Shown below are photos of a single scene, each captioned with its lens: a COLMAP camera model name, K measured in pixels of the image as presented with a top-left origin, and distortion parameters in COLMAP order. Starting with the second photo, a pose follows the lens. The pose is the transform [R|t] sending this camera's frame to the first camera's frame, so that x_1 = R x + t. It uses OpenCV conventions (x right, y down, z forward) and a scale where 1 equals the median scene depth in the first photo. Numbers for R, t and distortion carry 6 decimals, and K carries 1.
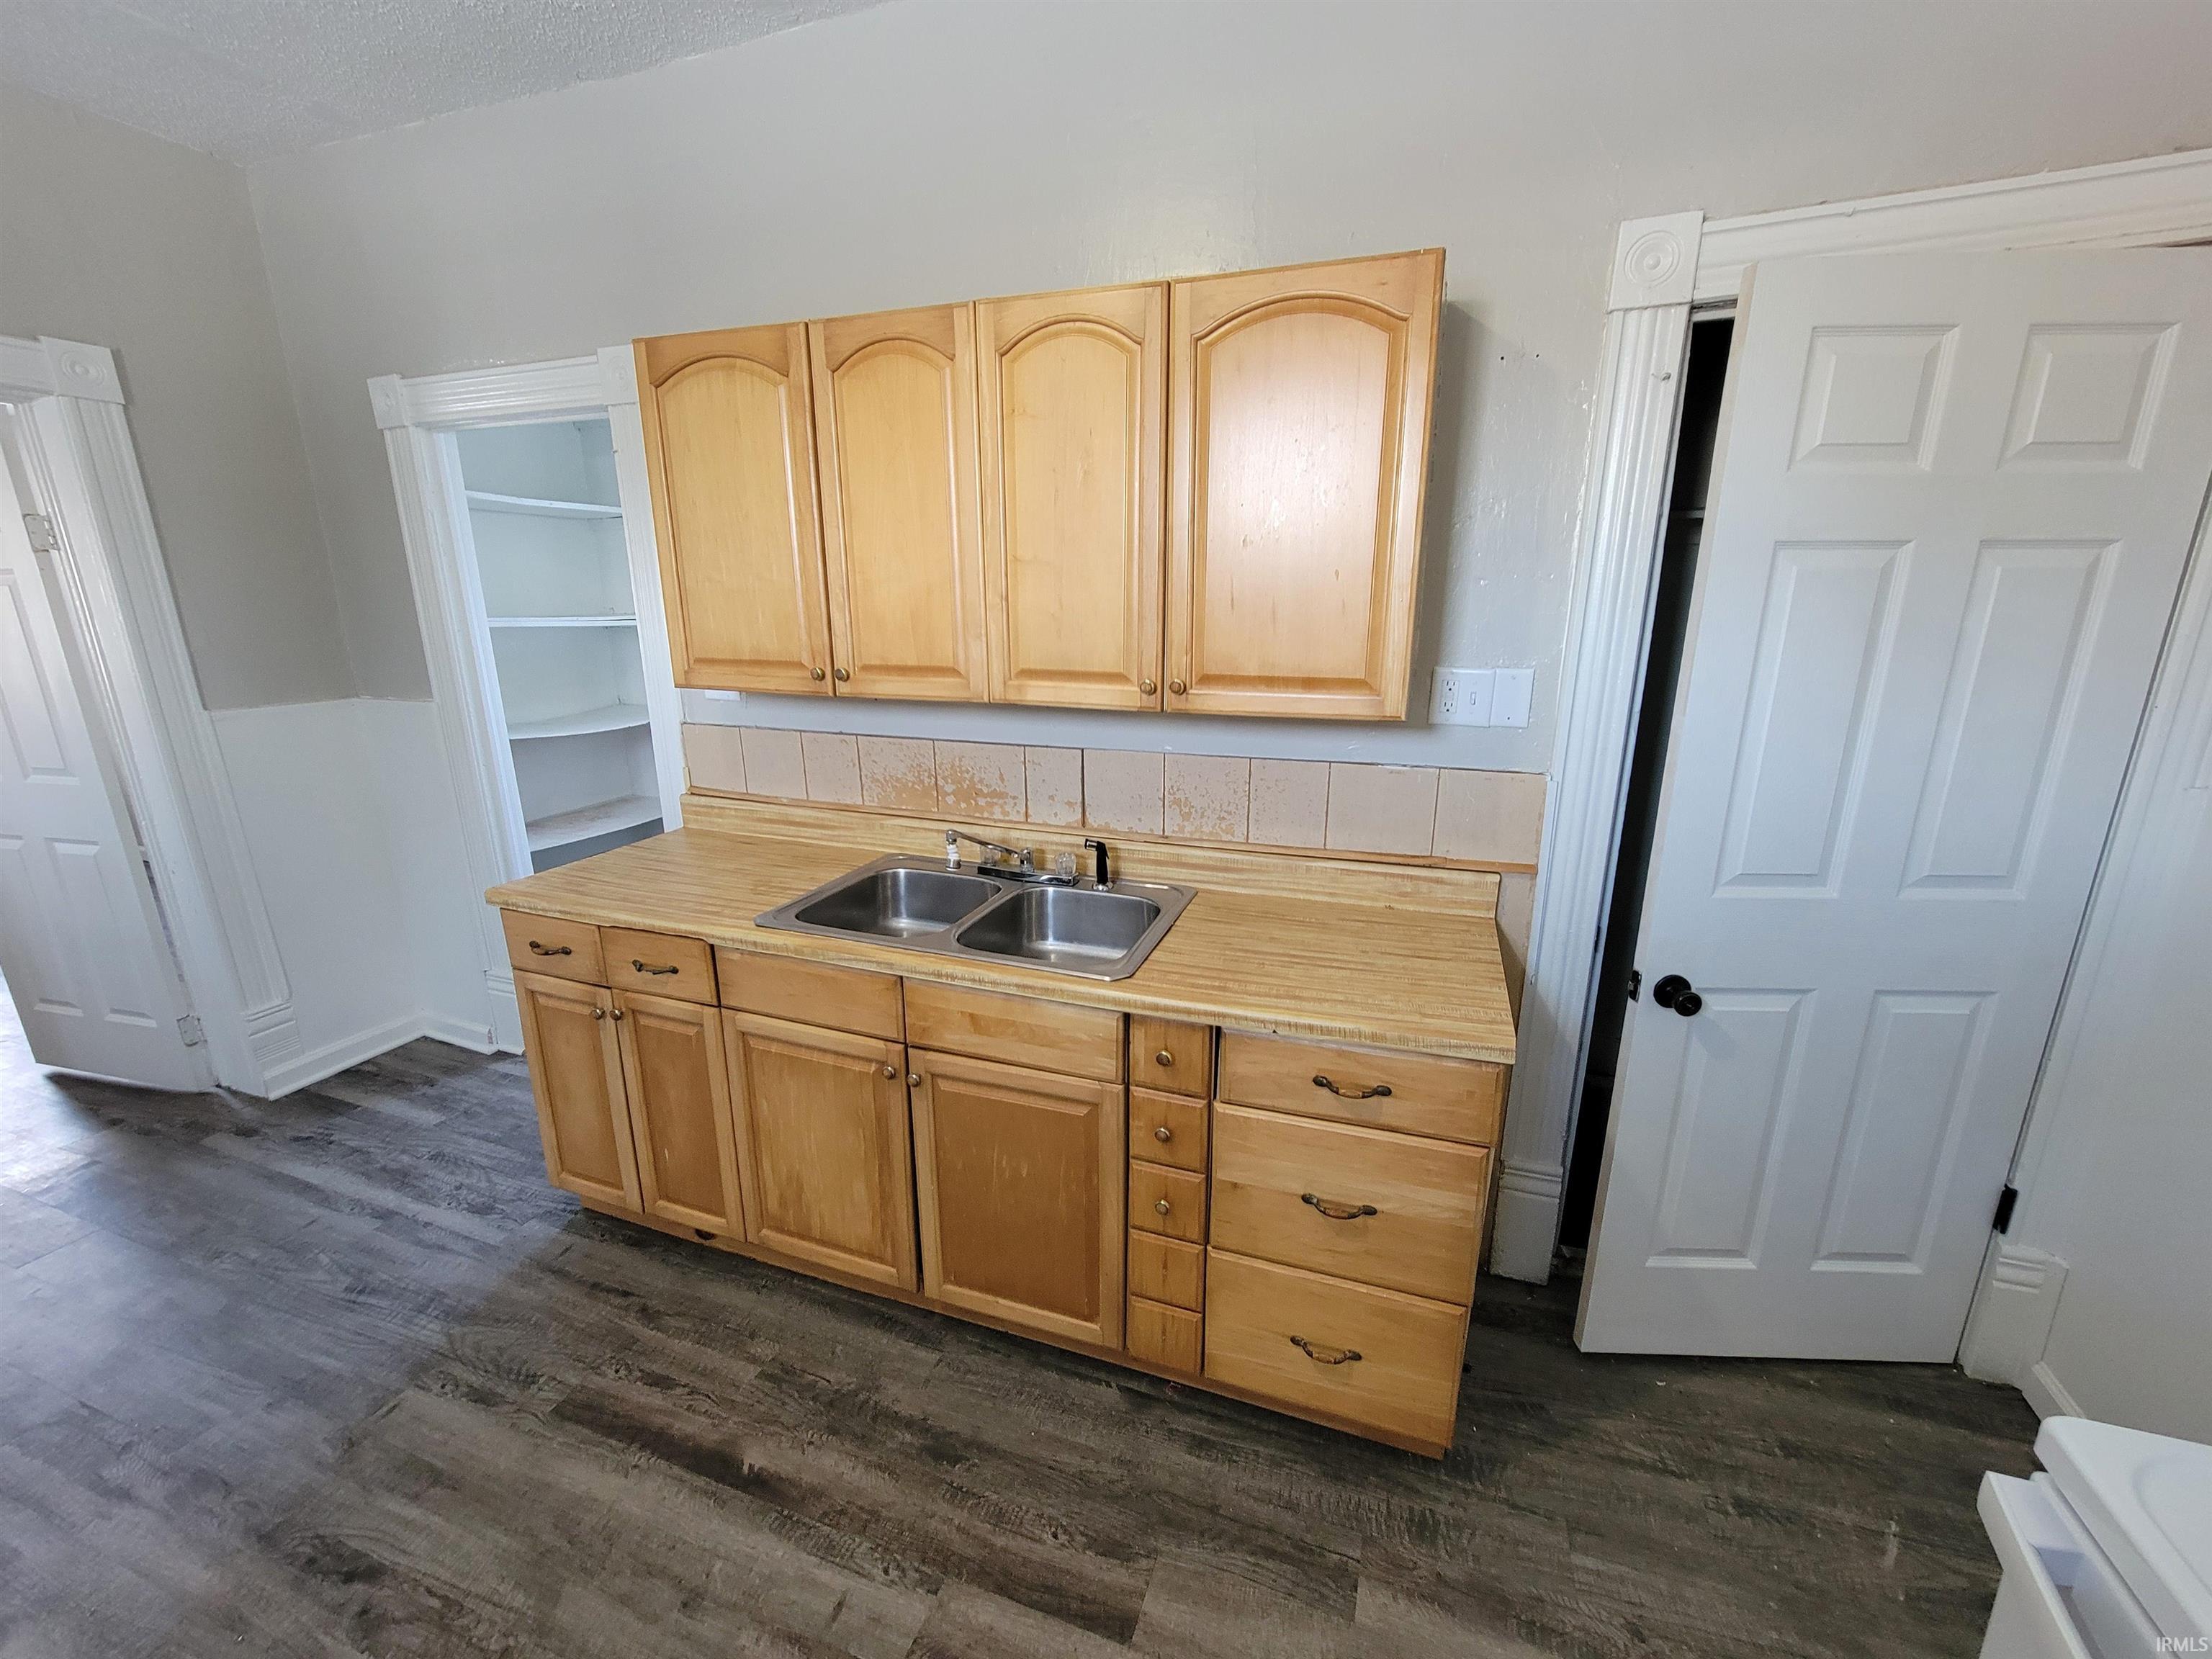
lens RADIAL K [[897.5, 0, 1110.1], [0, 897.5, 843.5], [0, 0, 1]] dist [-0.004794, 0.002050]
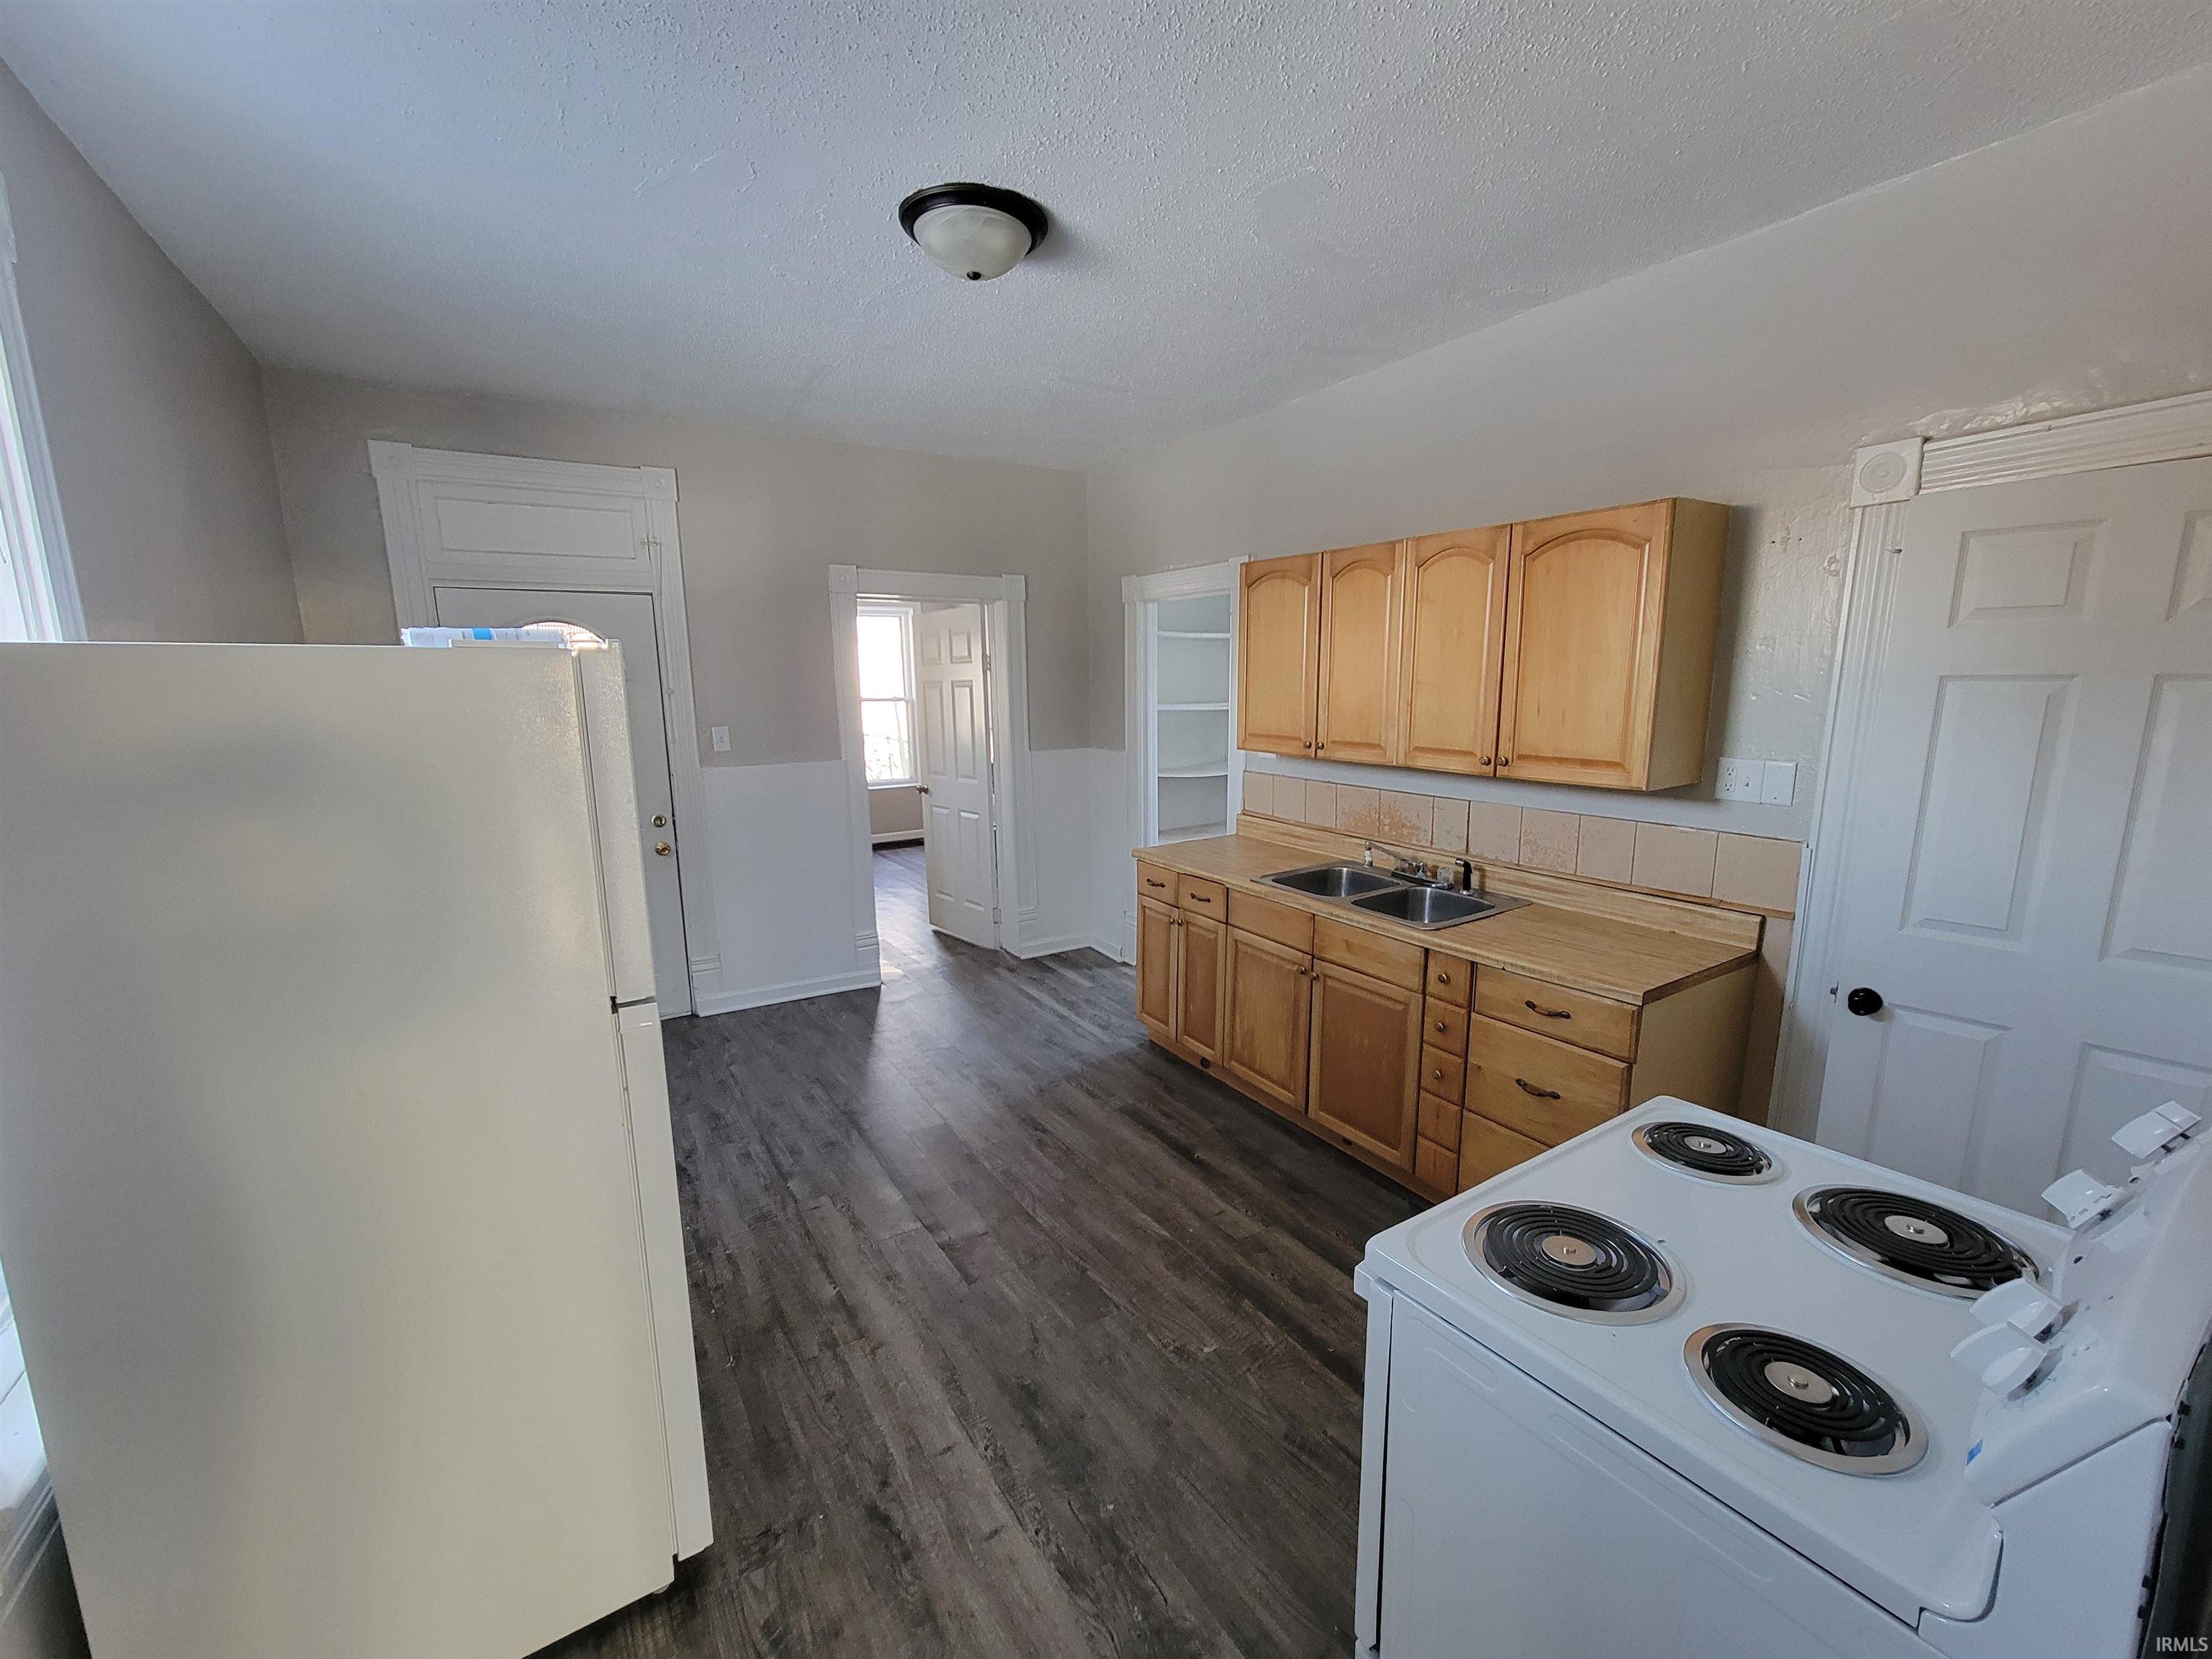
lens RADIAL K [[897.5, 0, 1113.3], [0, 897.5, 841.6], [0, 0, 1]] dist [-0.004794, 0.002050]
pose [[0.793747, 0.104595, -0.599188, 0.477175], [-0.153147, 0.987734, -0.030453, 0.115492], [0.588653, 0.115936, 0.800029, -0.637231]]
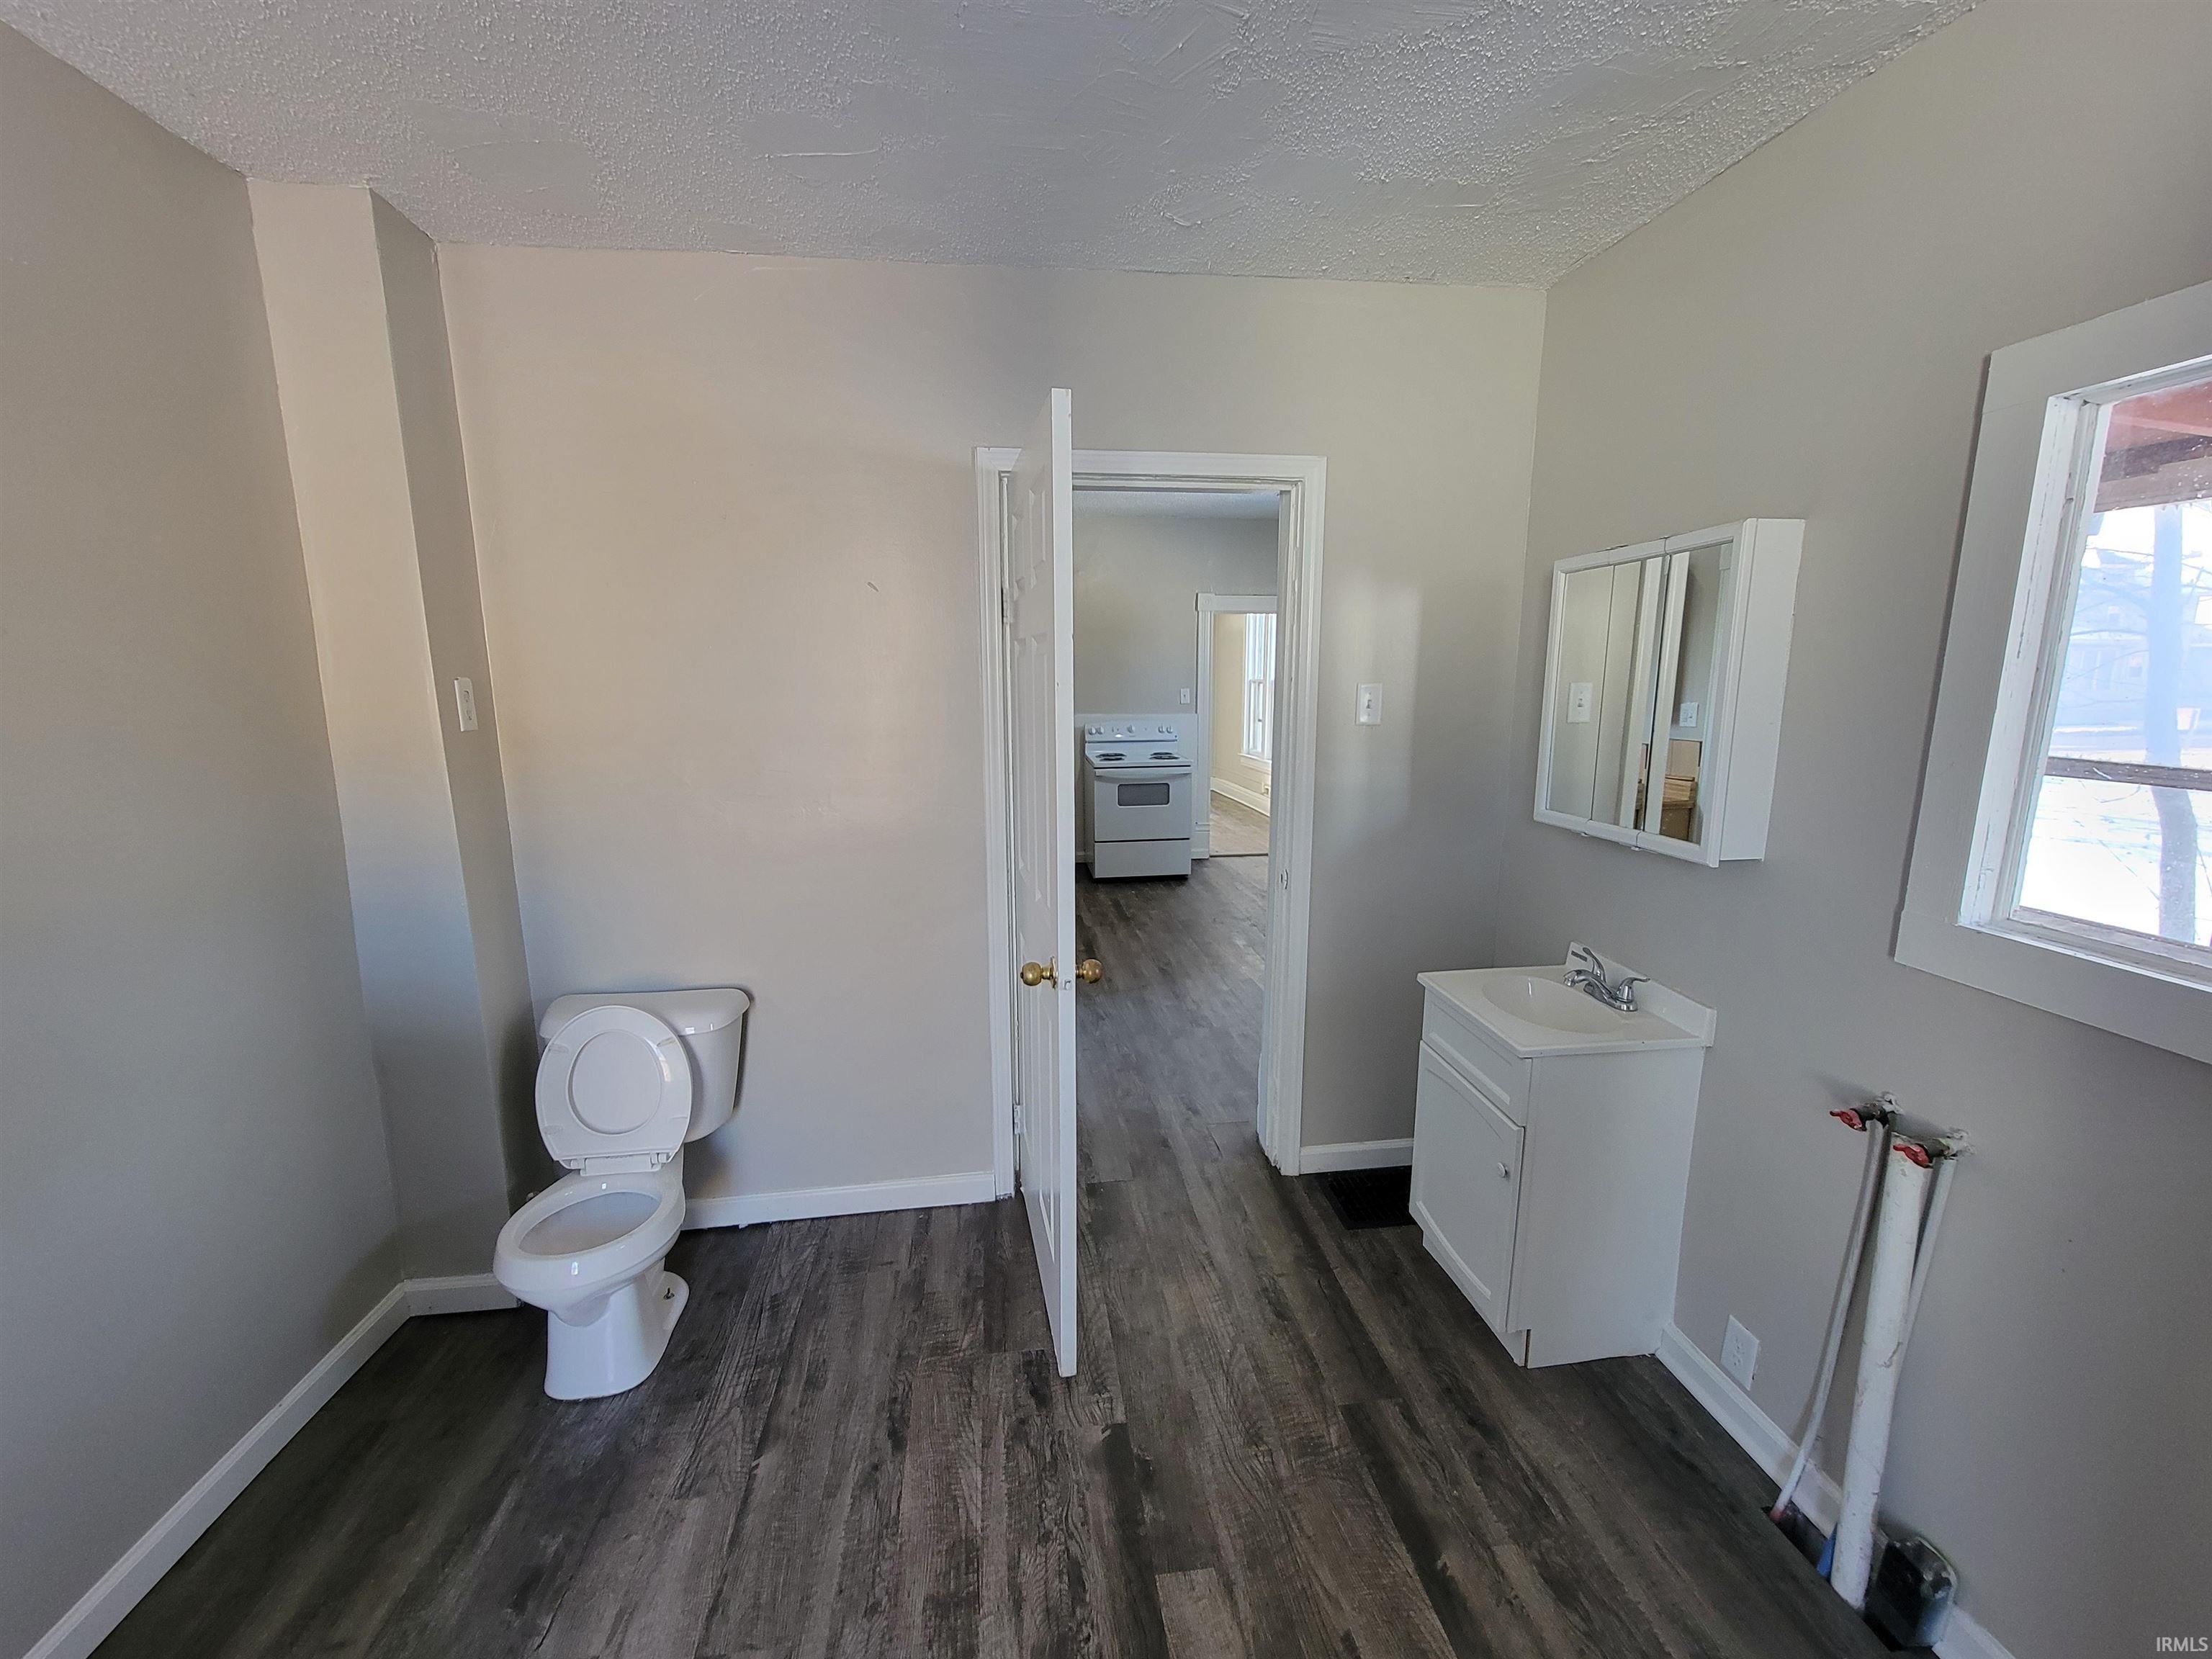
lens RADIAL K [[897.5, 0, 1116.4], [0, 897.5, 838.8], [0, 0, 1]] dist [-0.004794, 0.002050]
pose [[-0.459681, -0.153644, 0.874693, -2.898240], [0.231738, 0.930046, 0.285153, -0.489524], [-0.857316, 0.333779, -0.391919, 1.853309]]
